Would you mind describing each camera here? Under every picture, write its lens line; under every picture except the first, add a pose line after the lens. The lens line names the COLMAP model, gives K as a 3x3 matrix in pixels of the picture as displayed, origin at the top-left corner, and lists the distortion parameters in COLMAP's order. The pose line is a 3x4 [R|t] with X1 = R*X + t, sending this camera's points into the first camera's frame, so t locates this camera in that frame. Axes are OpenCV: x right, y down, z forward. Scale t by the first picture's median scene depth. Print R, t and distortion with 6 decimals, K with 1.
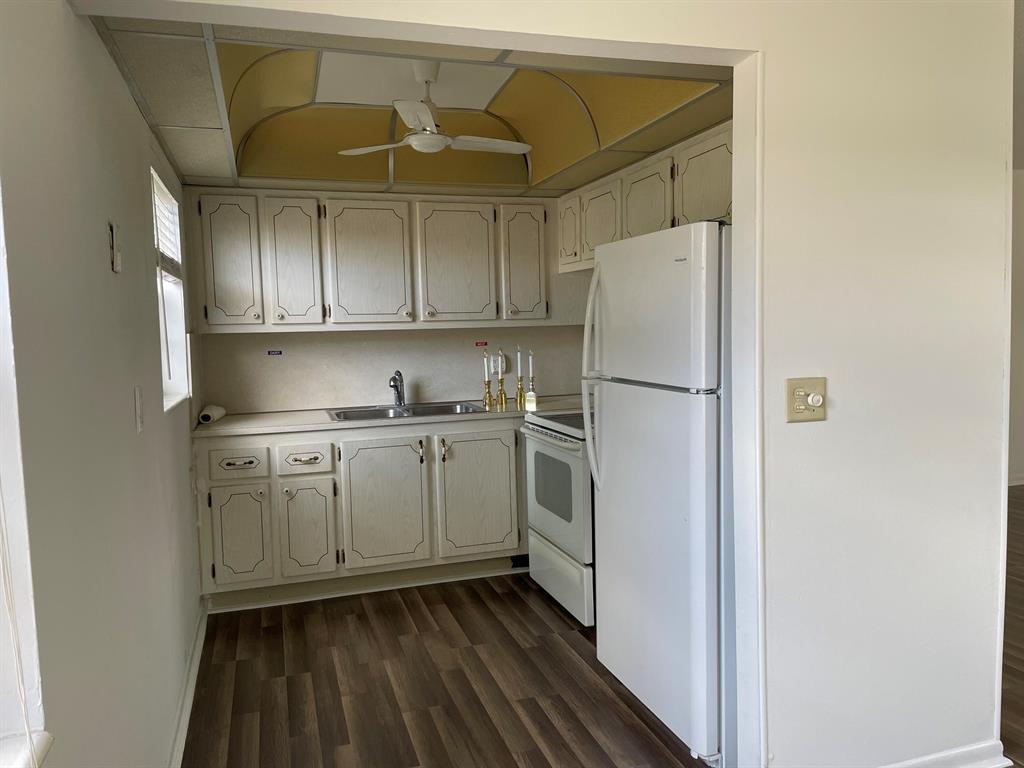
lens RADIAL K [[769.7, 0, 505.9], [0, 769.7, 386.5], [0, 0, 1]] dist [0.131650, -0.180783]
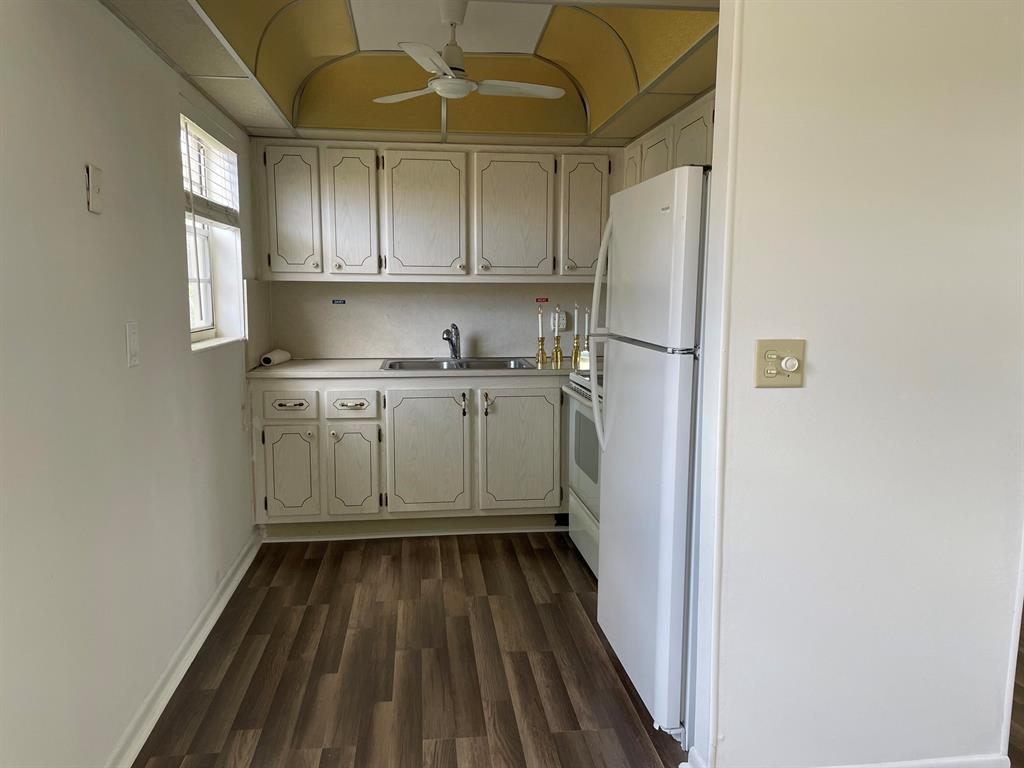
lens RADIAL K [[769.7, 0, 505.9], [0, 769.7, 386.5], [0, 0, 1]] dist [0.131650, -0.180783]
pose [[0.981654, 0.051696, -0.183528, 0.129482], [-0.042333, 0.997612, 0.054575, 0.004087], [0.185911, -0.045804, 0.981498, 0.022239]]
